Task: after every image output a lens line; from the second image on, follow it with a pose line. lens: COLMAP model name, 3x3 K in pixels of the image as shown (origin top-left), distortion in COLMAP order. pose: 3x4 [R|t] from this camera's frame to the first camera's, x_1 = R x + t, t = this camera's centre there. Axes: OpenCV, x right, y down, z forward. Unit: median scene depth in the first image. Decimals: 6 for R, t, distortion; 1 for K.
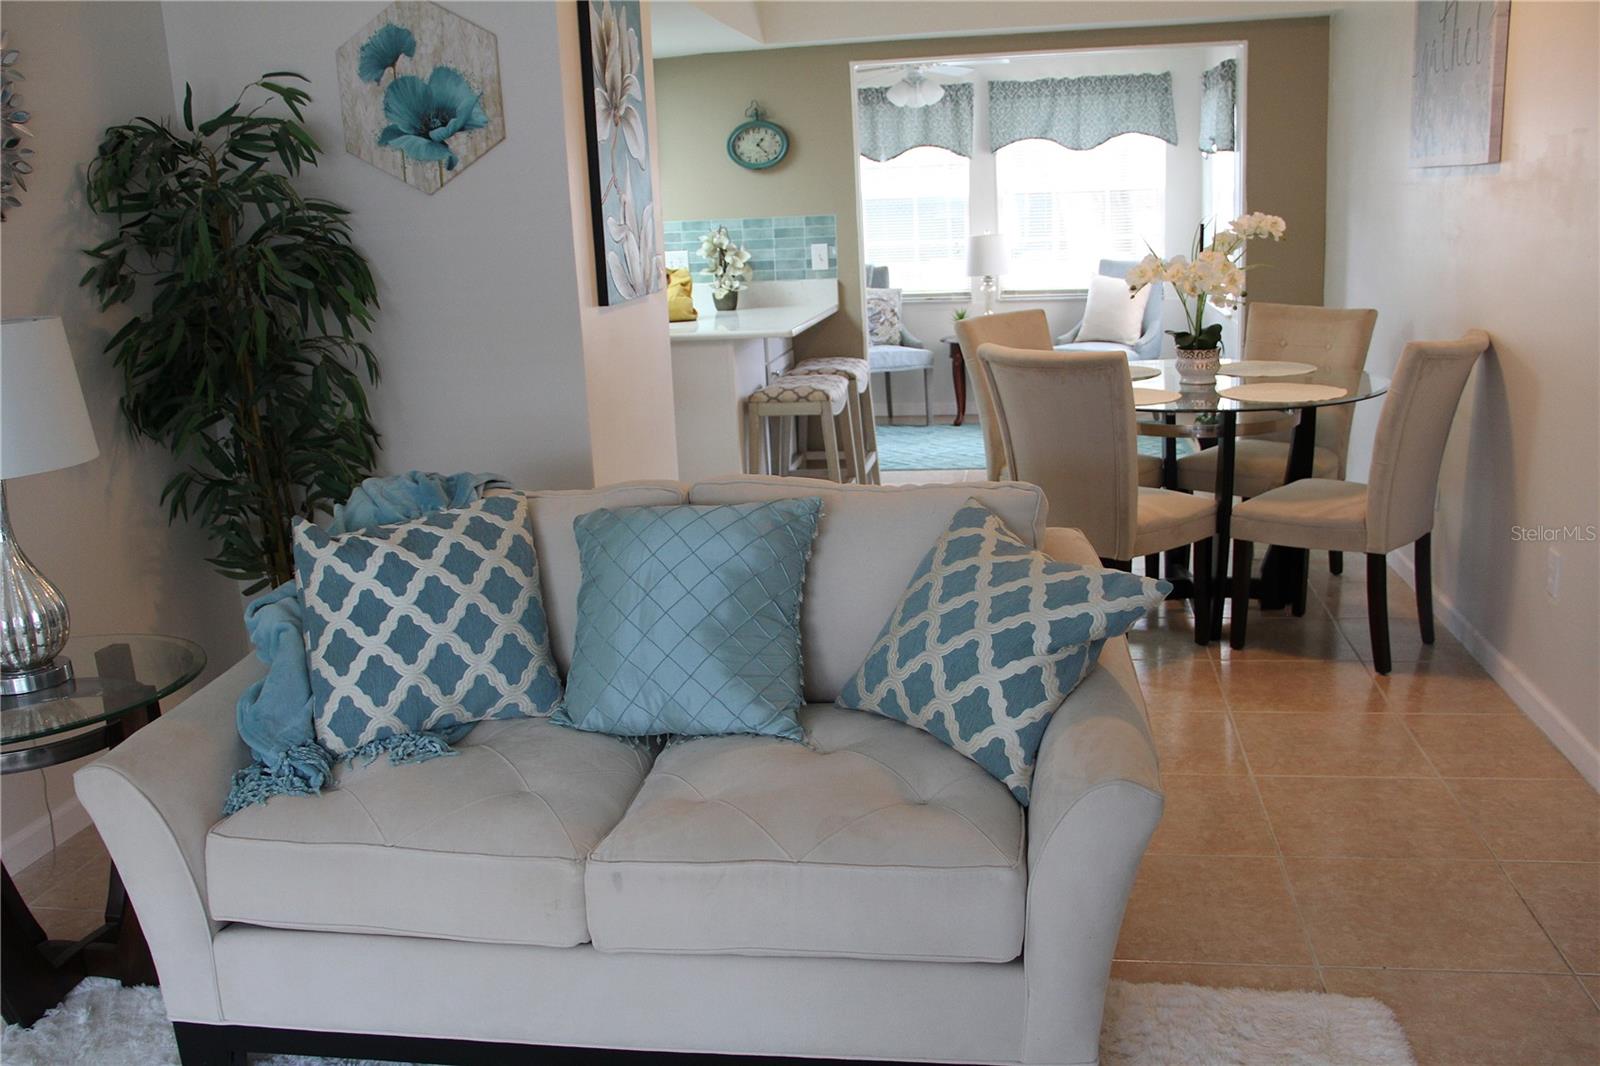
lens RADIAL K [[1412.6, 0, 837.7], [0, 1412.6, 534.6], [0, 0, 1]] dist [-0.144445, 0.168787]
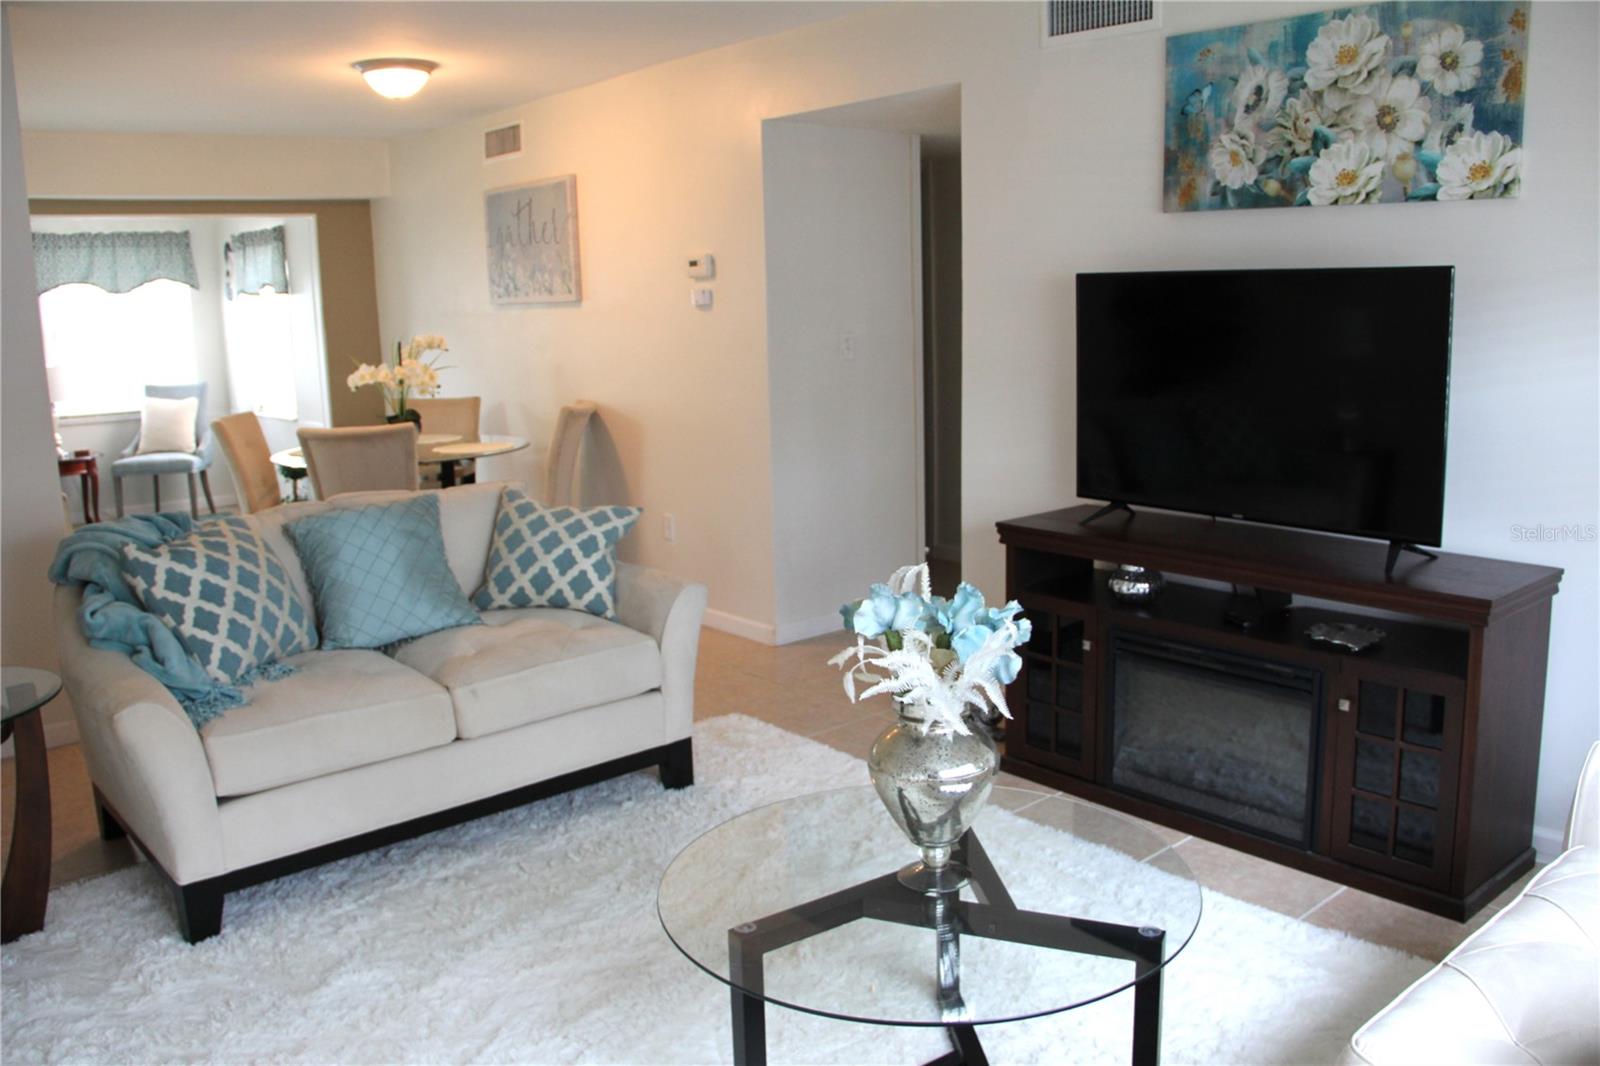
lens RADIAL K [[1359.9, 0, 800.0], [0, 1359.9, 533.0], [0, 0, 1]] dist [-0.161855, 0.147060]
pose [[0.640211, -0.108542, 0.760493, -0.986269], [0.179655, 0.983670, -0.010845, 0.119043], [-0.746897, 0.143569, 0.649256, -0.372787]]
